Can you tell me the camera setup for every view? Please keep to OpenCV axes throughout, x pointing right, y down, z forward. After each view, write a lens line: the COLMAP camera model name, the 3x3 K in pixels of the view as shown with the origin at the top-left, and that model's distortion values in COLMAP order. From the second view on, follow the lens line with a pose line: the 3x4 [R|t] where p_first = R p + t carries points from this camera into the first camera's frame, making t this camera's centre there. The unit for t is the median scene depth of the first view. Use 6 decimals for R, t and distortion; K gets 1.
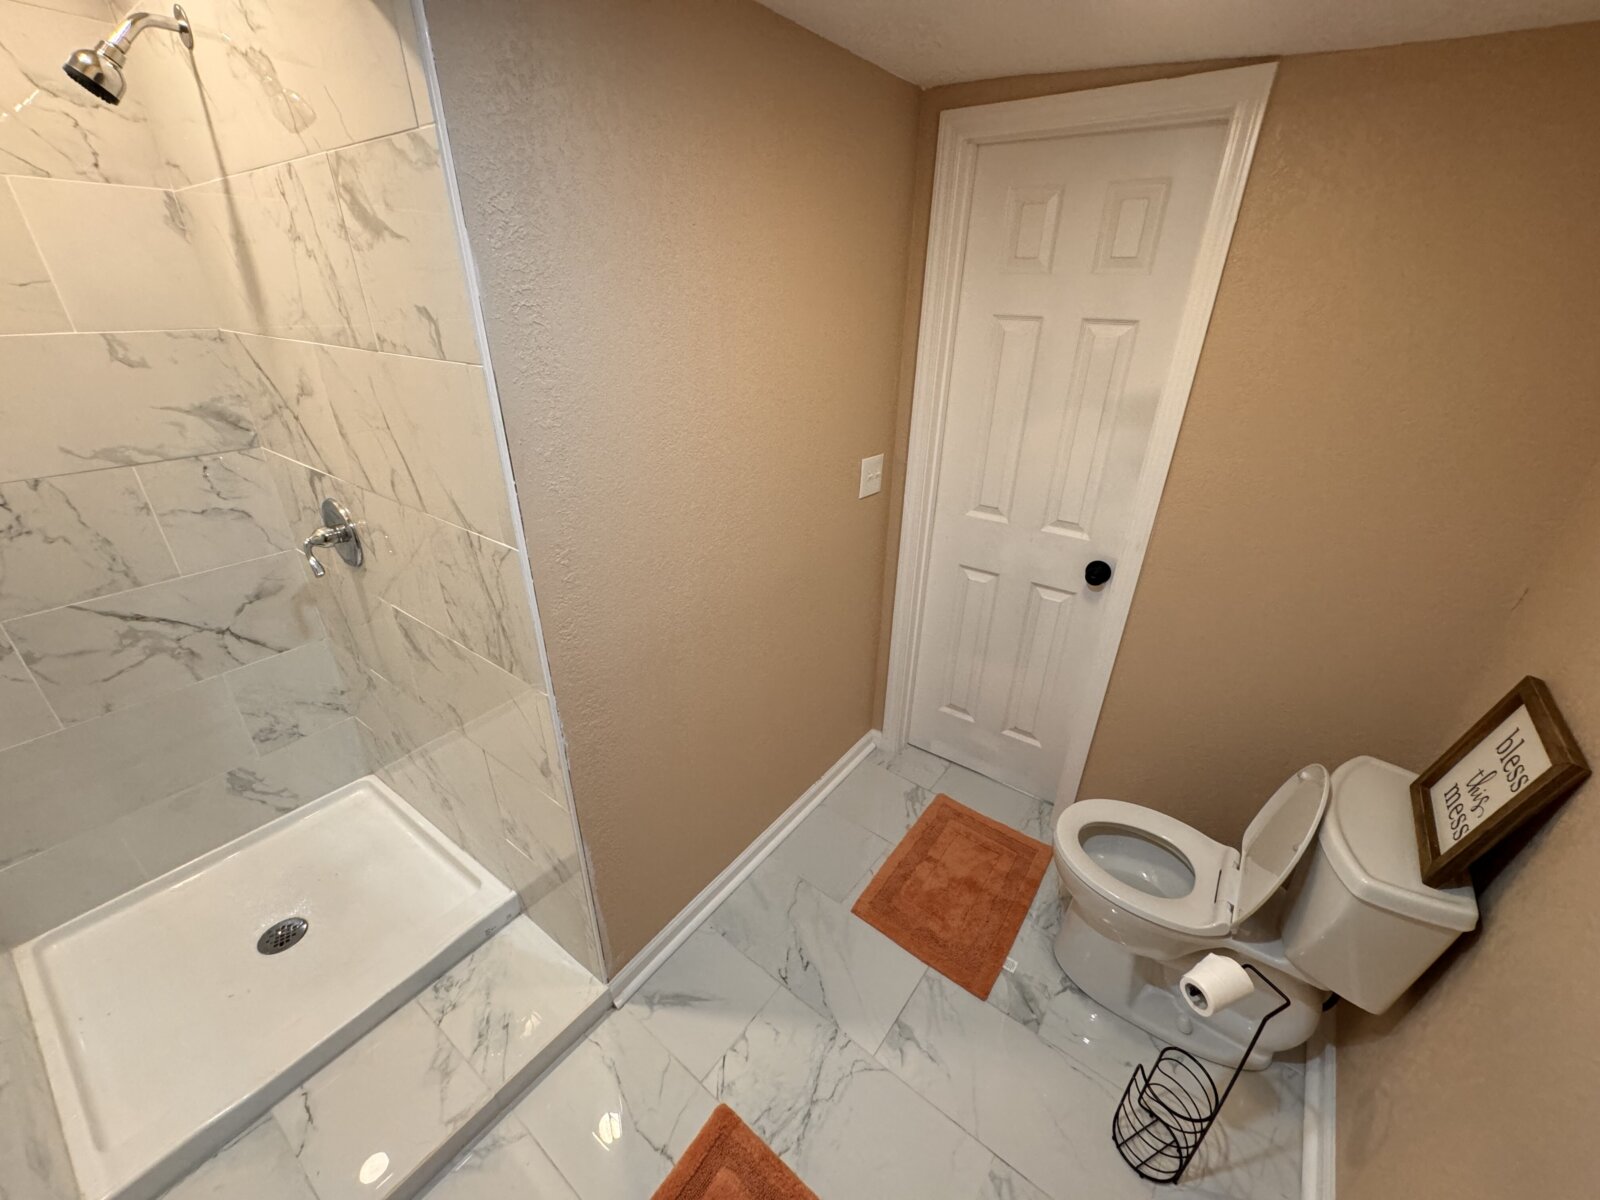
lens RADIAL K [[638.2, 0, 798.3], [0, 638.2, 599.7], [0, 0, 1]] dist [-0.002394, -0.000487]
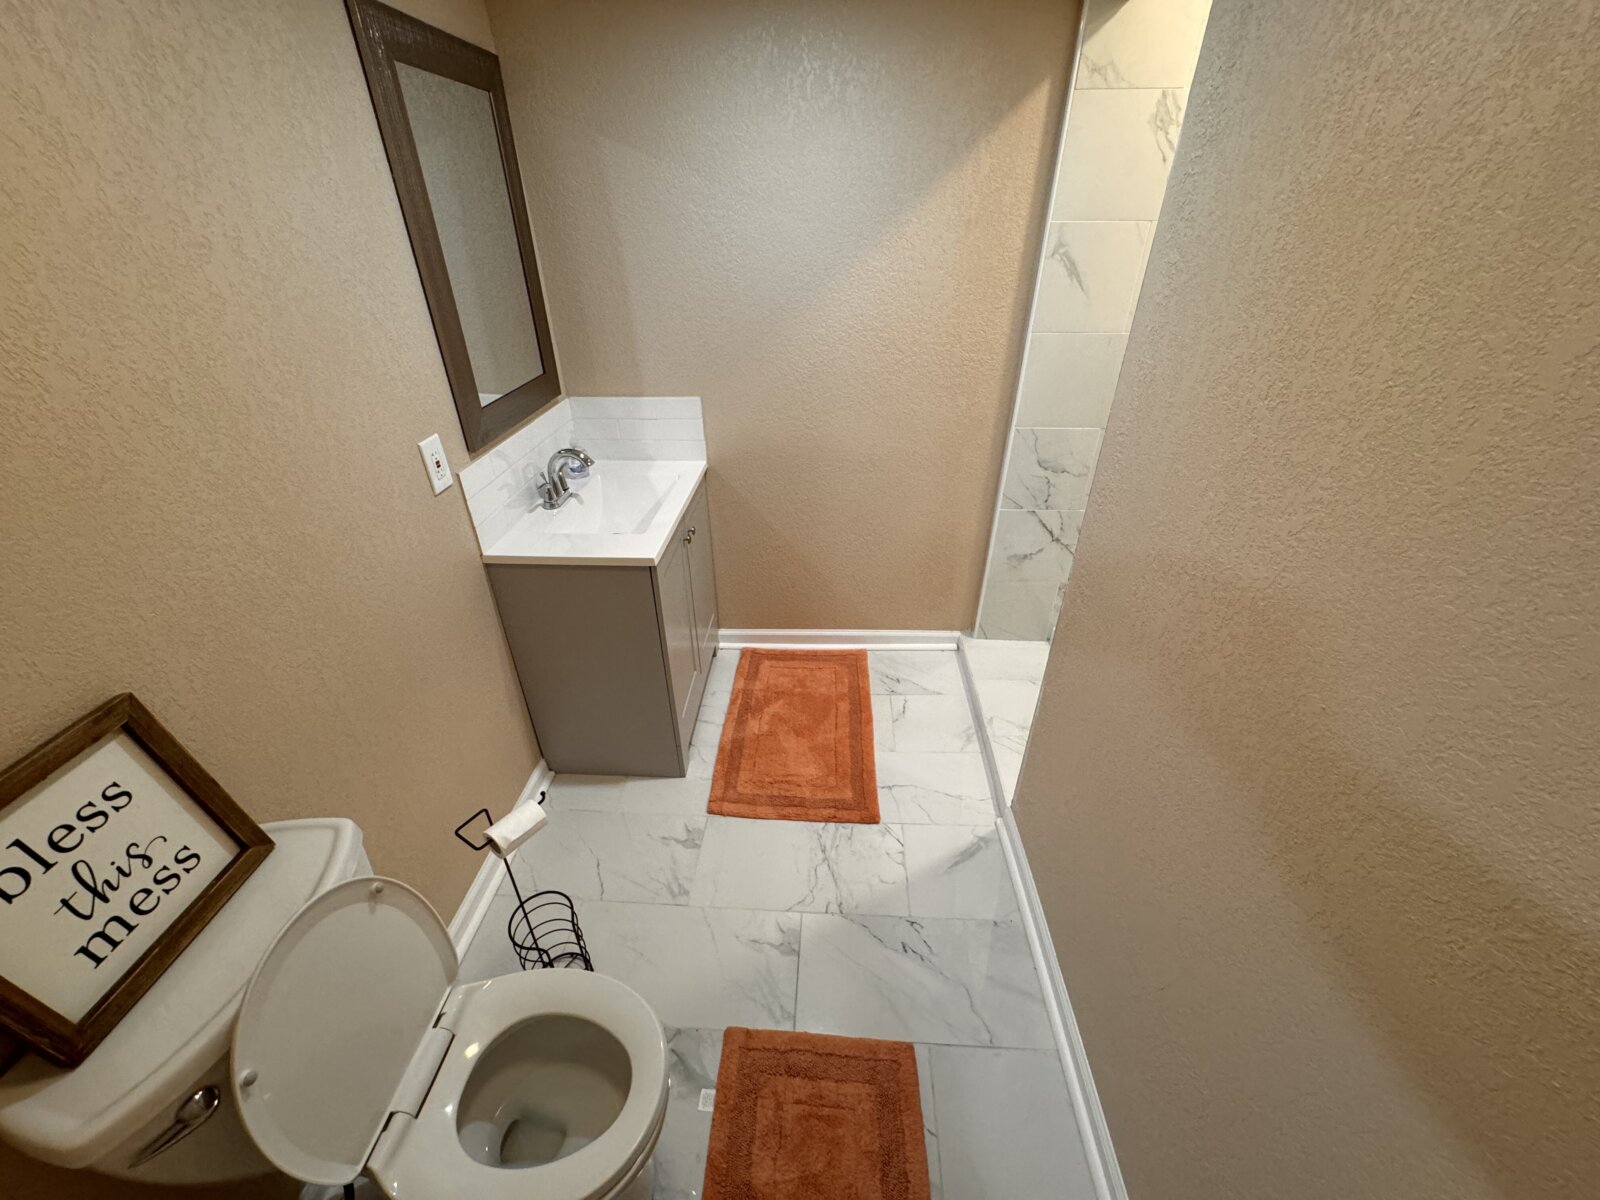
lens RADIAL K [[638.2, 0, 798.3], [0, 638.2, 599.7], [0, 0, 1]] dist [-0.002394, -0.000487]
pose [[-0.828085, 0.289220, -0.480236, 0.483789], [-0.252508, 0.572395, 0.780131, -0.436086], [0.500514, 0.767278, -0.400961, 1.001872]]
